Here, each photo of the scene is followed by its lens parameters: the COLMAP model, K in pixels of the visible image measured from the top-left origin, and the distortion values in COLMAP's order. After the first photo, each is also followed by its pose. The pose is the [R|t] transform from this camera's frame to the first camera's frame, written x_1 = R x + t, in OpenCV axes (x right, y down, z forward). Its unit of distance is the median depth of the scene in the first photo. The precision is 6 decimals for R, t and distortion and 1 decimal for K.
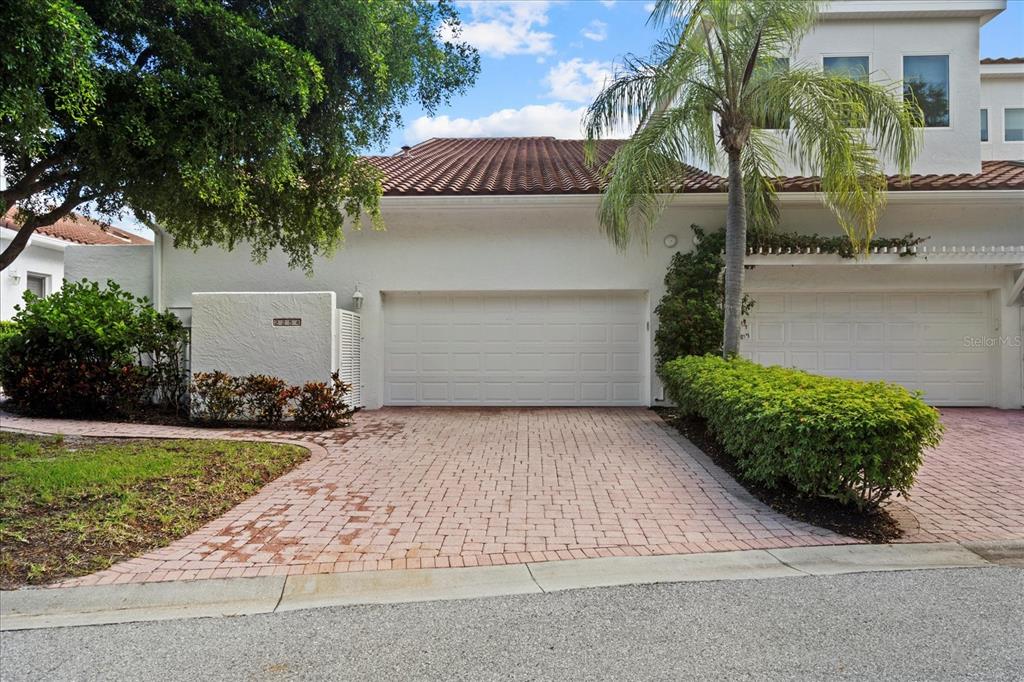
lens RADIAL K [[520.9, 0, 512.9], [0, 520.9, 345.9], [0, 0, 1]] dist [0.002459, 0.000513]
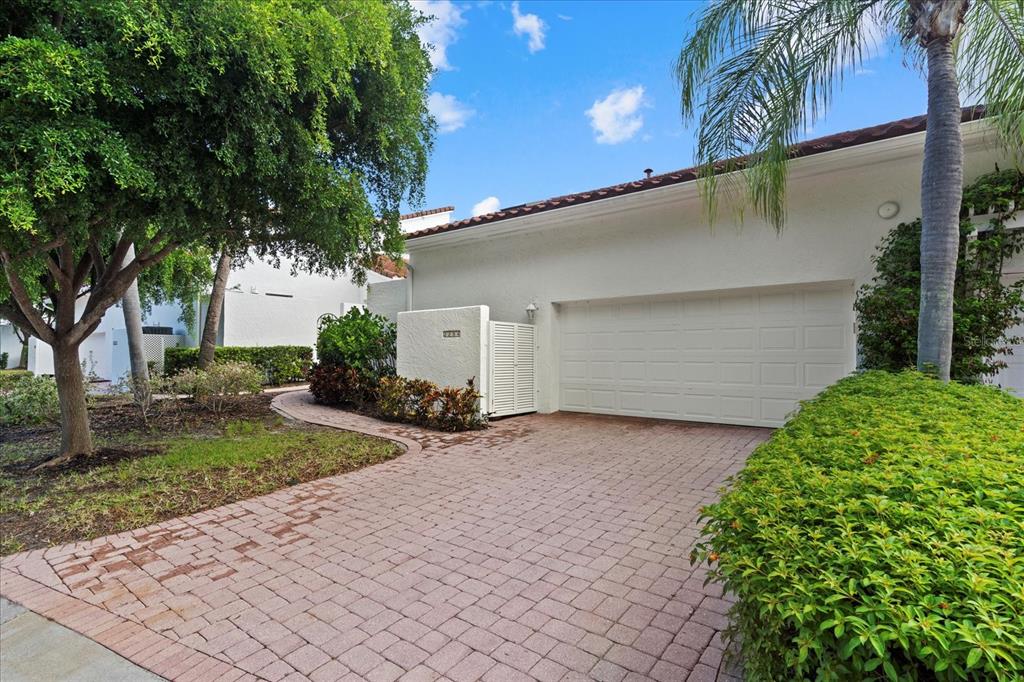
lens RADIAL K [[455.1, 0, 510.8], [0, 455.1, 348.9], [0, 0, 1]] dist [0.000762, -0.000464]
pose [[0.855491, -0.005814, -0.517786, 0.431862], [0.002607, 0.999973, -0.006922, -0.010830], [0.517812, 0.004572, 0.855482, 0.447060]]
